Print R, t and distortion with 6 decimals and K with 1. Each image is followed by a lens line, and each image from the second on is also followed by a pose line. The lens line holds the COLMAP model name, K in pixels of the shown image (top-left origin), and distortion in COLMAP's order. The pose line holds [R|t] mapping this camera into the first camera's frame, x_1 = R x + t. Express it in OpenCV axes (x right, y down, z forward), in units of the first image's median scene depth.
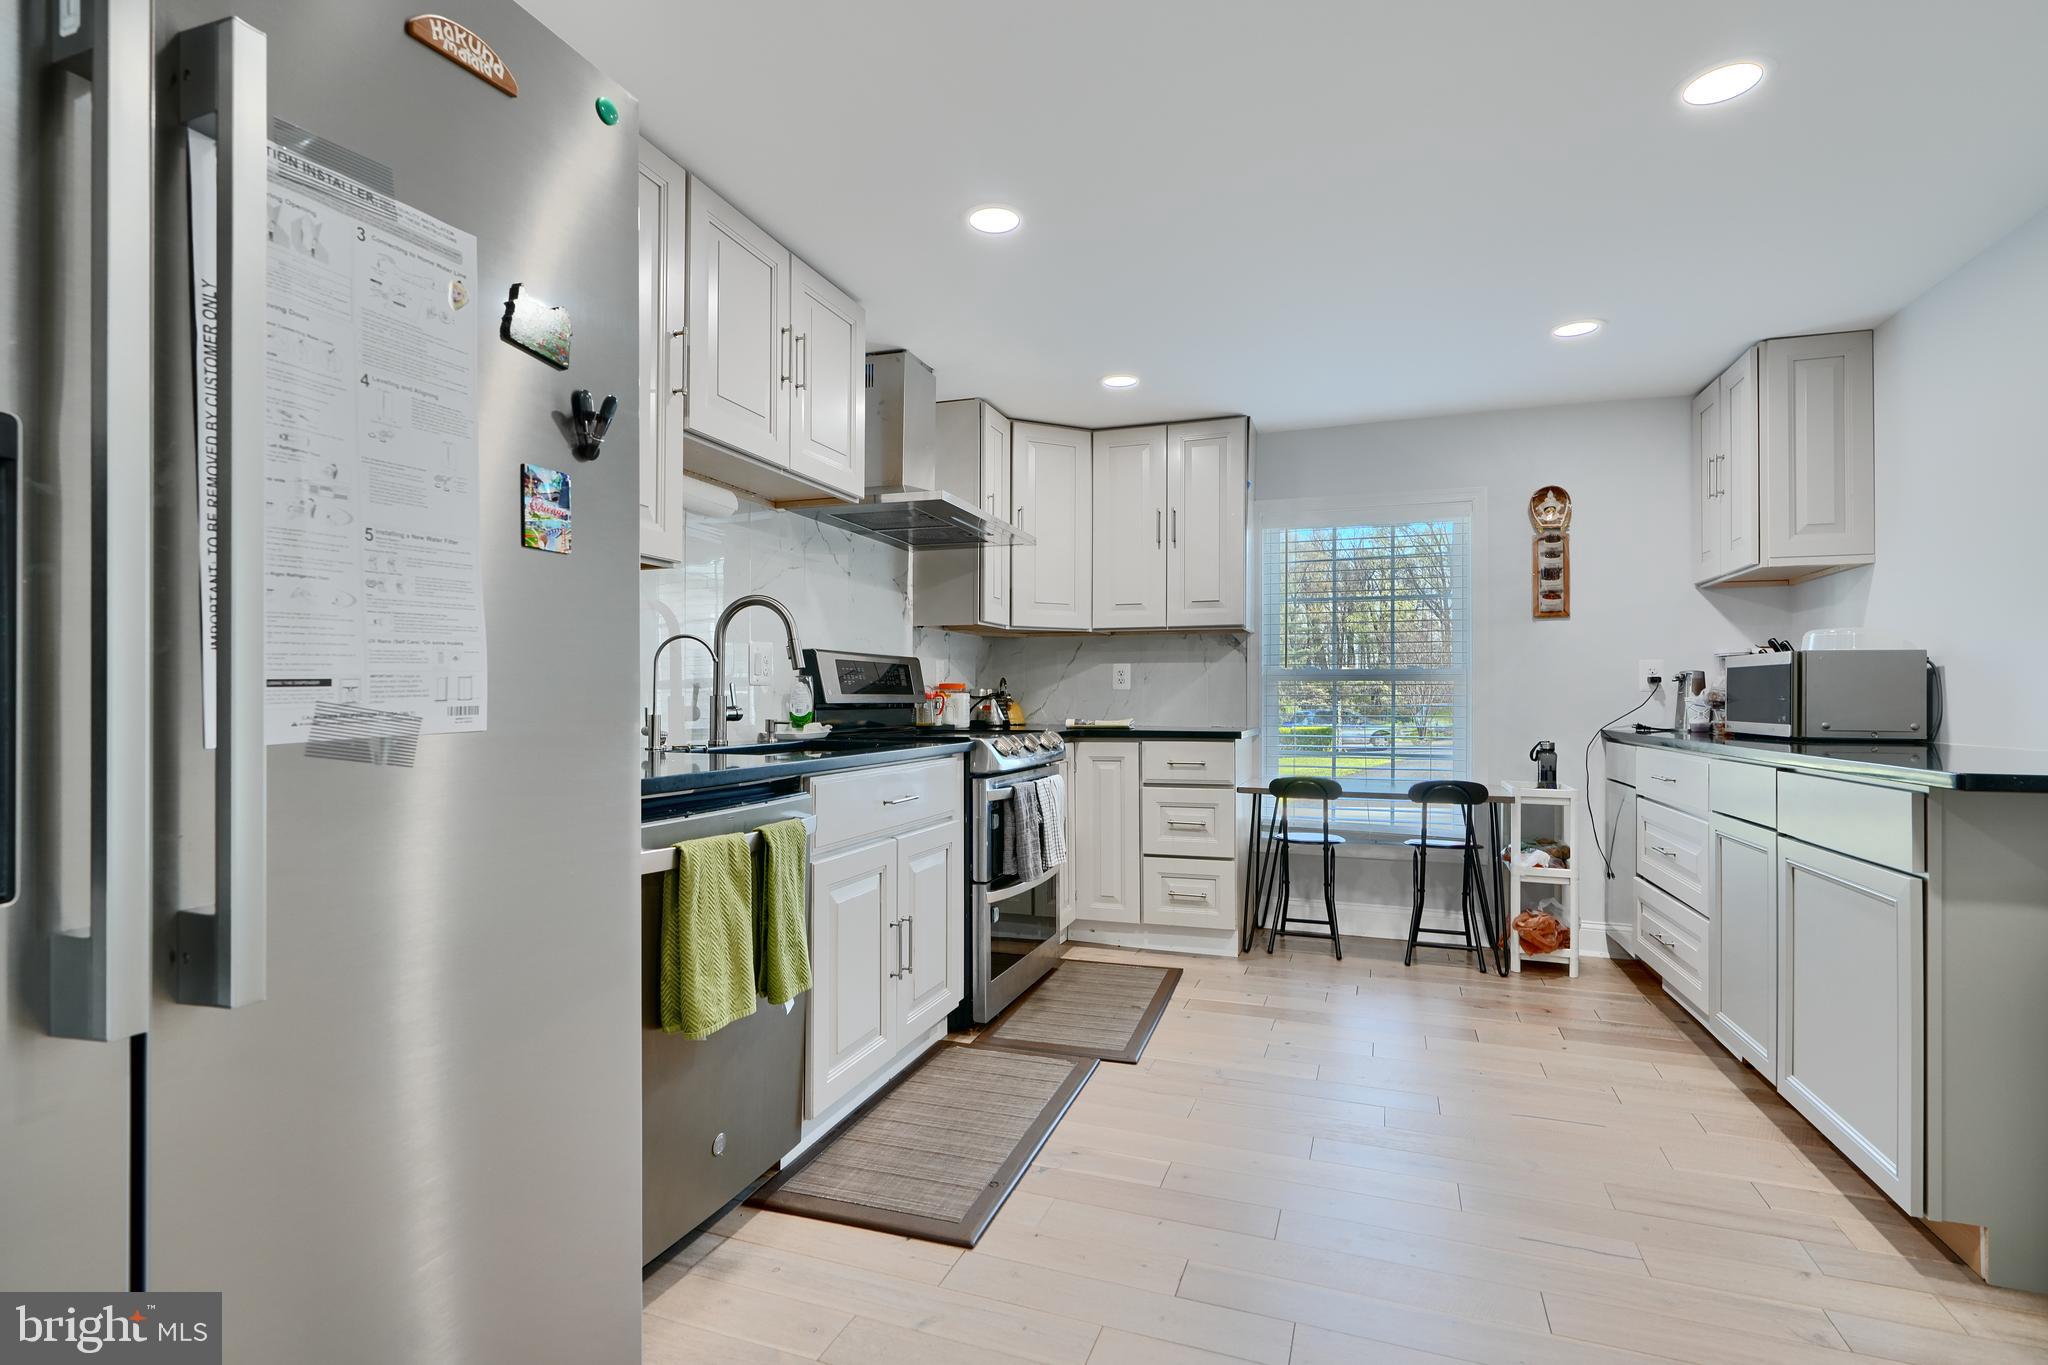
lens RADIAL K [[971.2, 0, 1029.1], [0, 971.2, 688.1], [0, 0, 1]] dist [-0.003542, 0.000990]
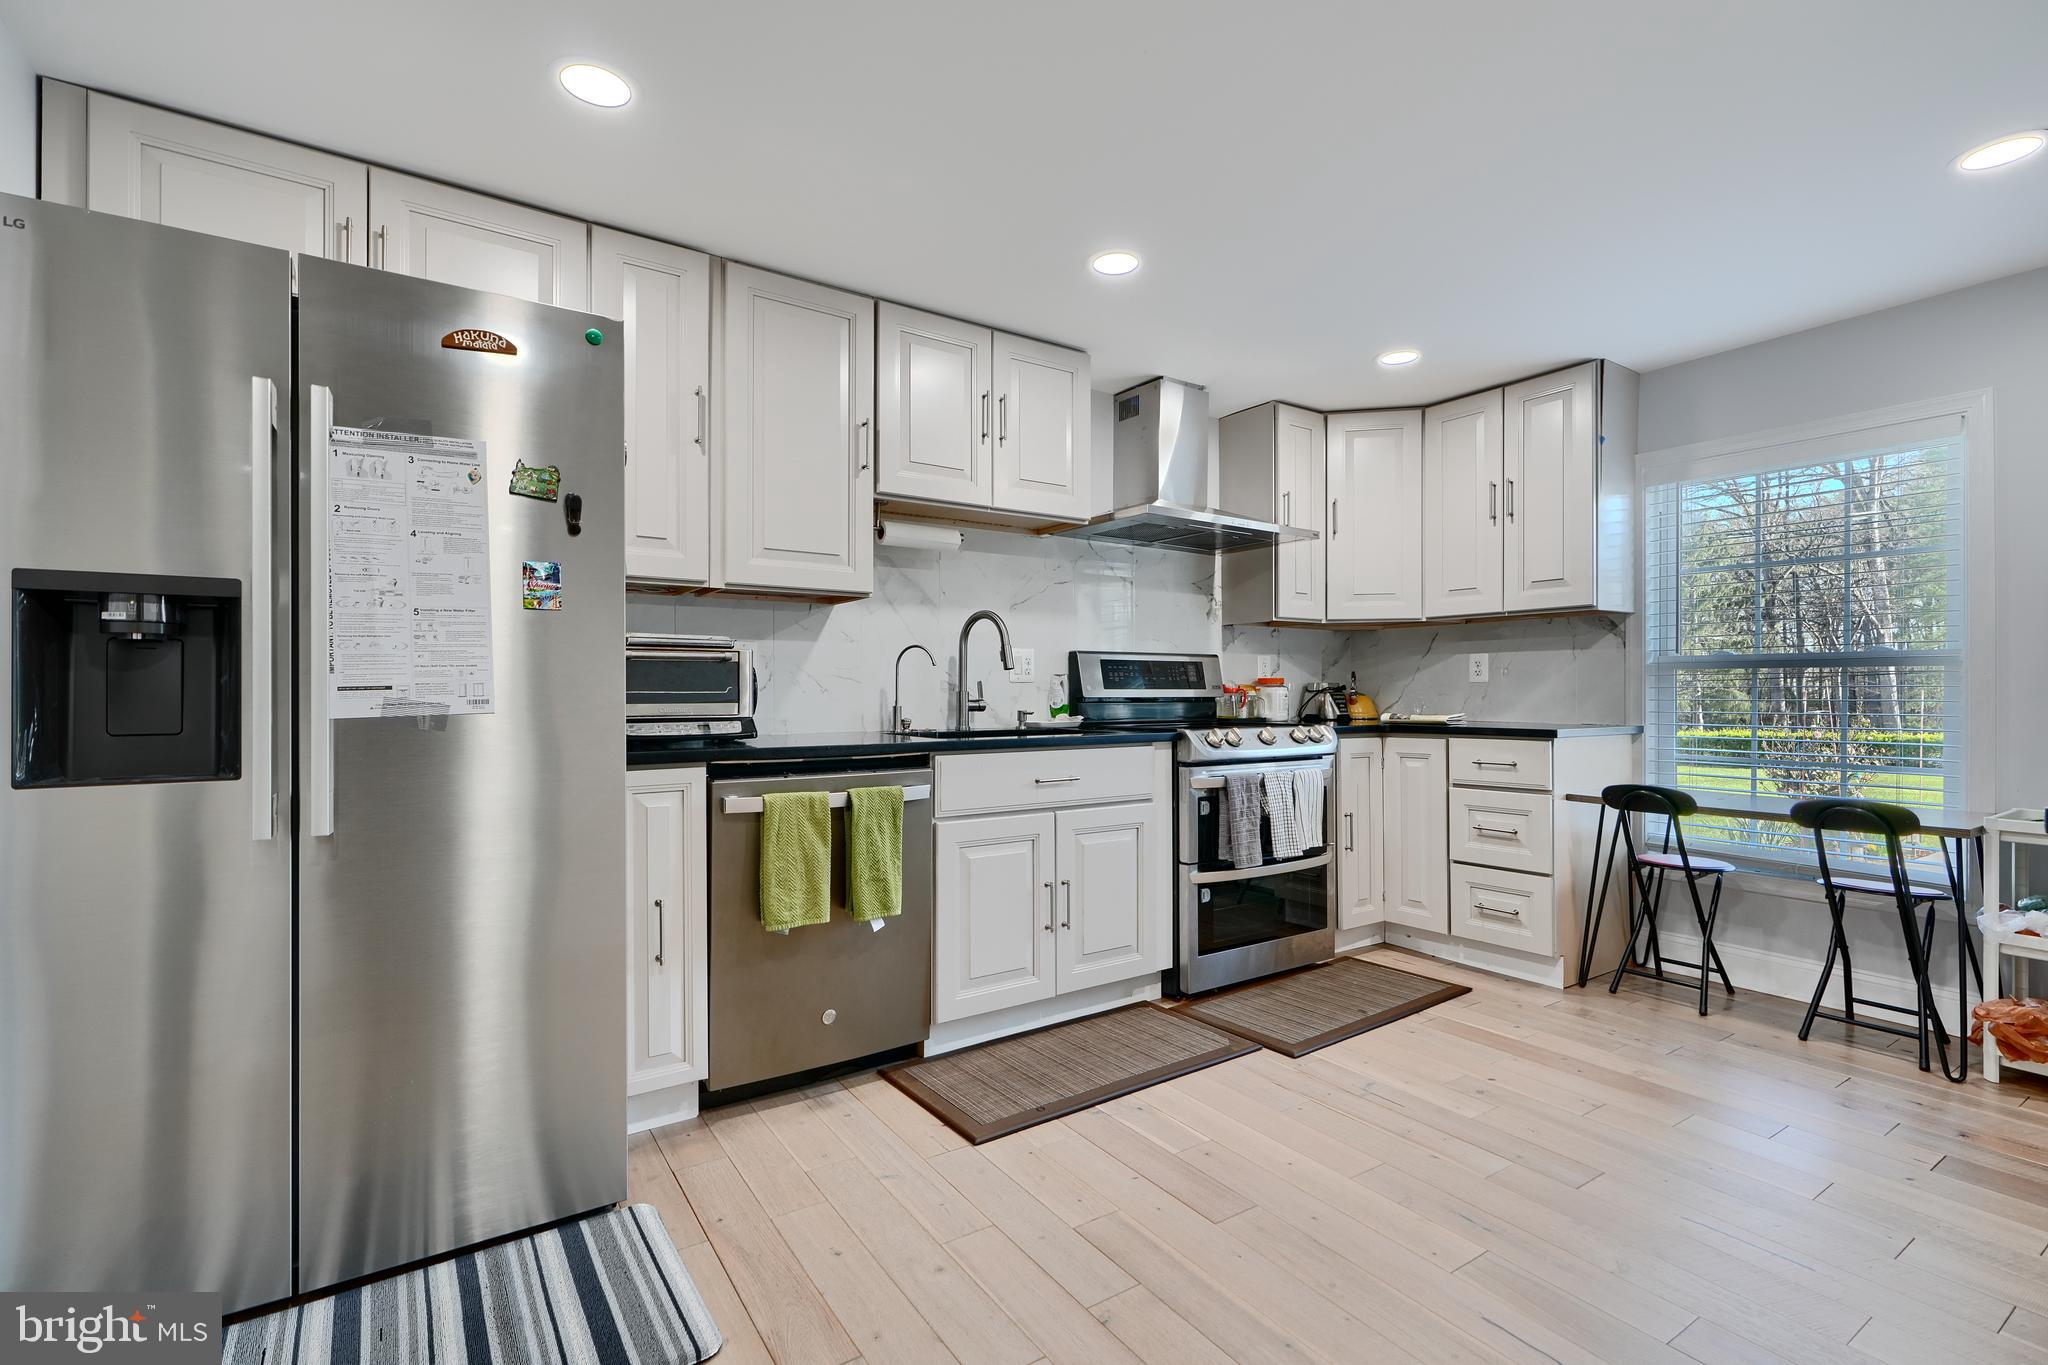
lens RADIAL K [[932.2, 0, 1026.9], [0, 932.2, 688.0], [0, 0, 1]] dist [-0.001307, 0.001920]
pose [[0.806763, -0.006344, -0.590841, 0.403424], [0.009832, 0.999948, 0.002689, 0.000750], [0.590793, -0.007978, 0.806784, 0.058291]]
